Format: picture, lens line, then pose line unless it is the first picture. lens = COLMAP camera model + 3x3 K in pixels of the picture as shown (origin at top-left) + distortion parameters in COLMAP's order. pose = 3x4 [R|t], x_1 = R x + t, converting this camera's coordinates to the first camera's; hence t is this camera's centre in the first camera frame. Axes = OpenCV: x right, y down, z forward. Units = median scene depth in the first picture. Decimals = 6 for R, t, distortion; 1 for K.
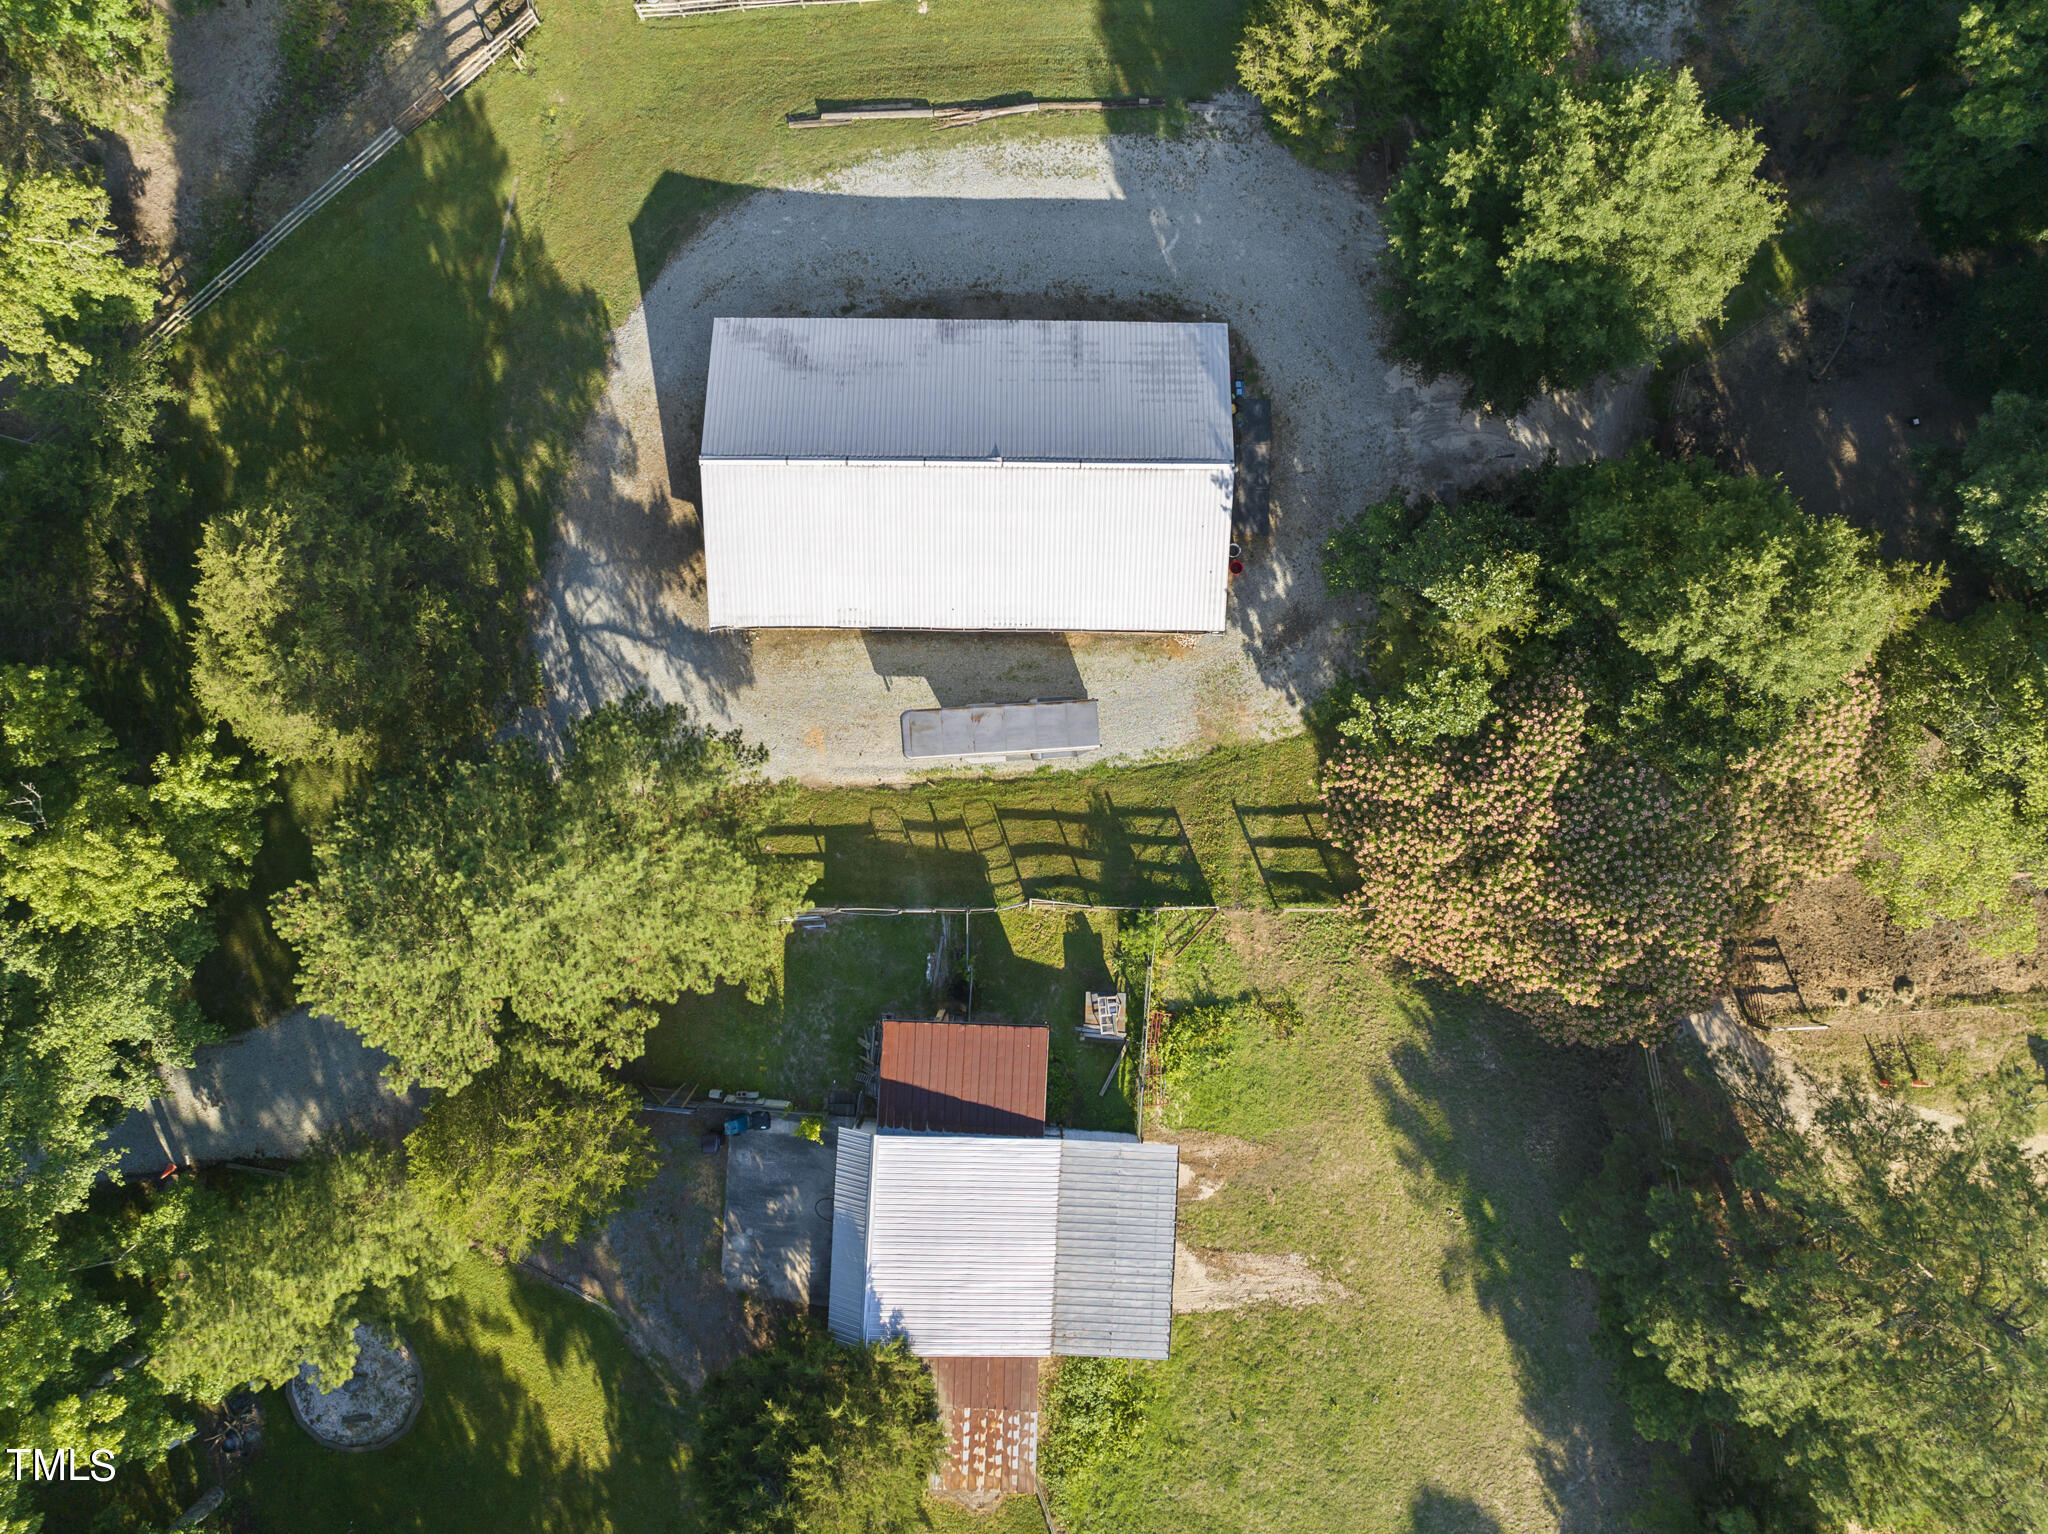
lens RADIAL K [[1446.4, 0, 1038.4], [0, 1446.4, 757.8], [0, 0, 1]] dist [-0.047464, 0.016723]
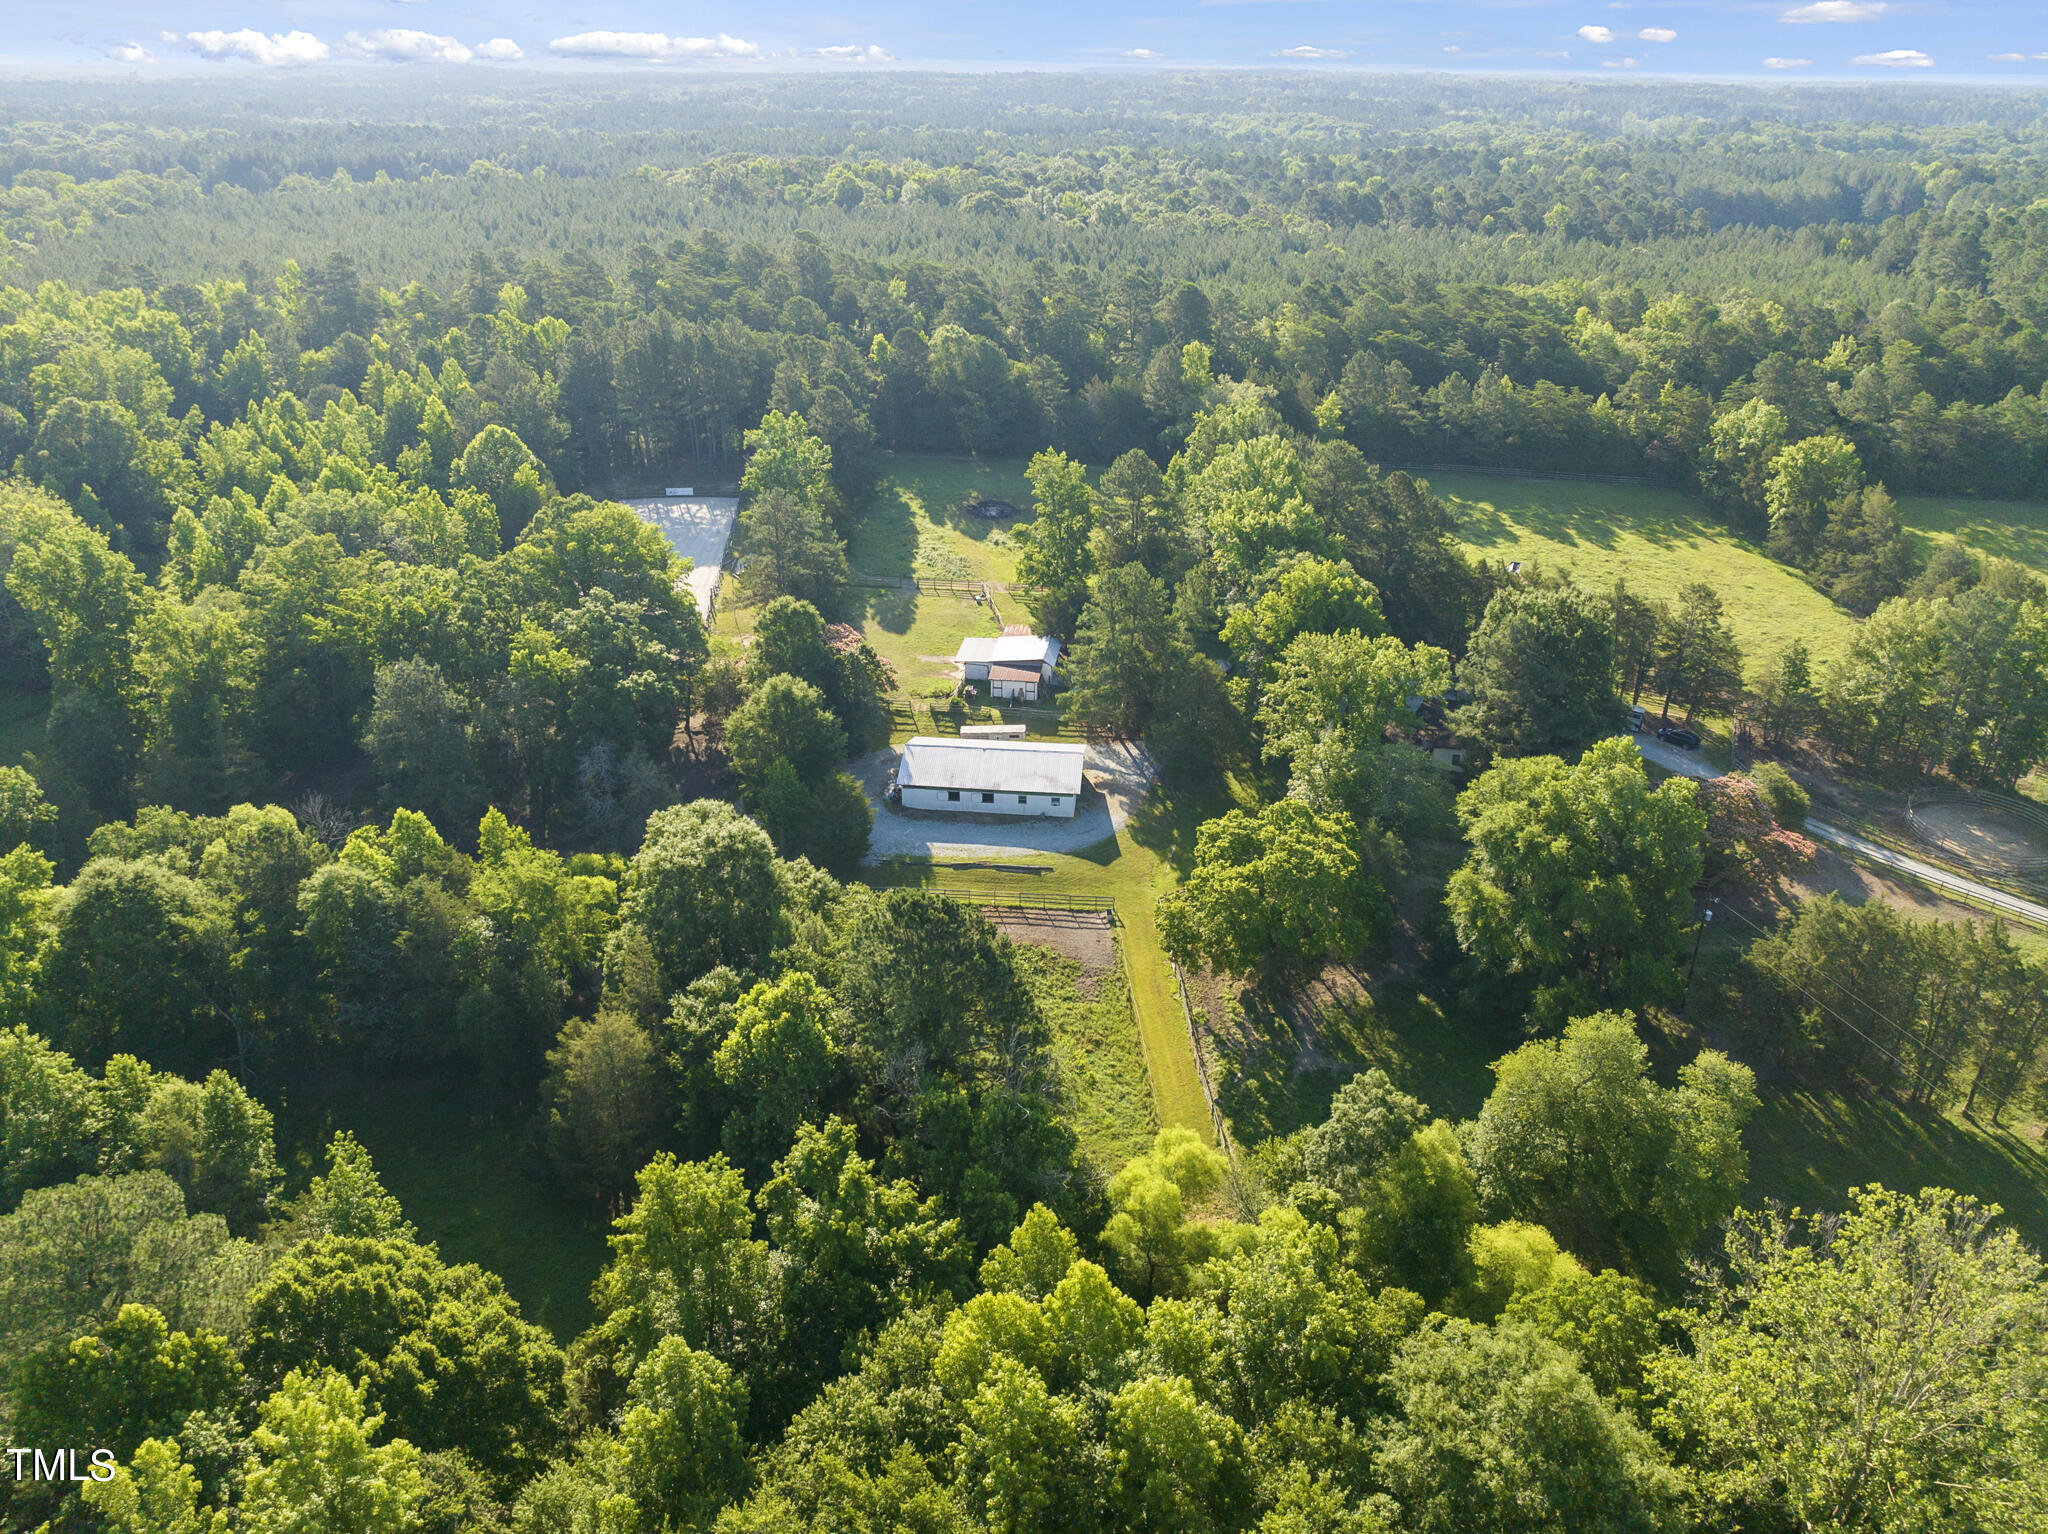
lens RADIAL K [[1431.6, 0, 1035.3], [0, 1431.6, 767.9], [0, 0, 1]] dist [-0.034160, 0.000689]
pose [[-0.996392, -0.052561, 0.066634, -0.311256], [0.083117, -0.445662, 0.891334, -2.667118], [-0.017153, 0.893657, 0.448423, -0.271622]]
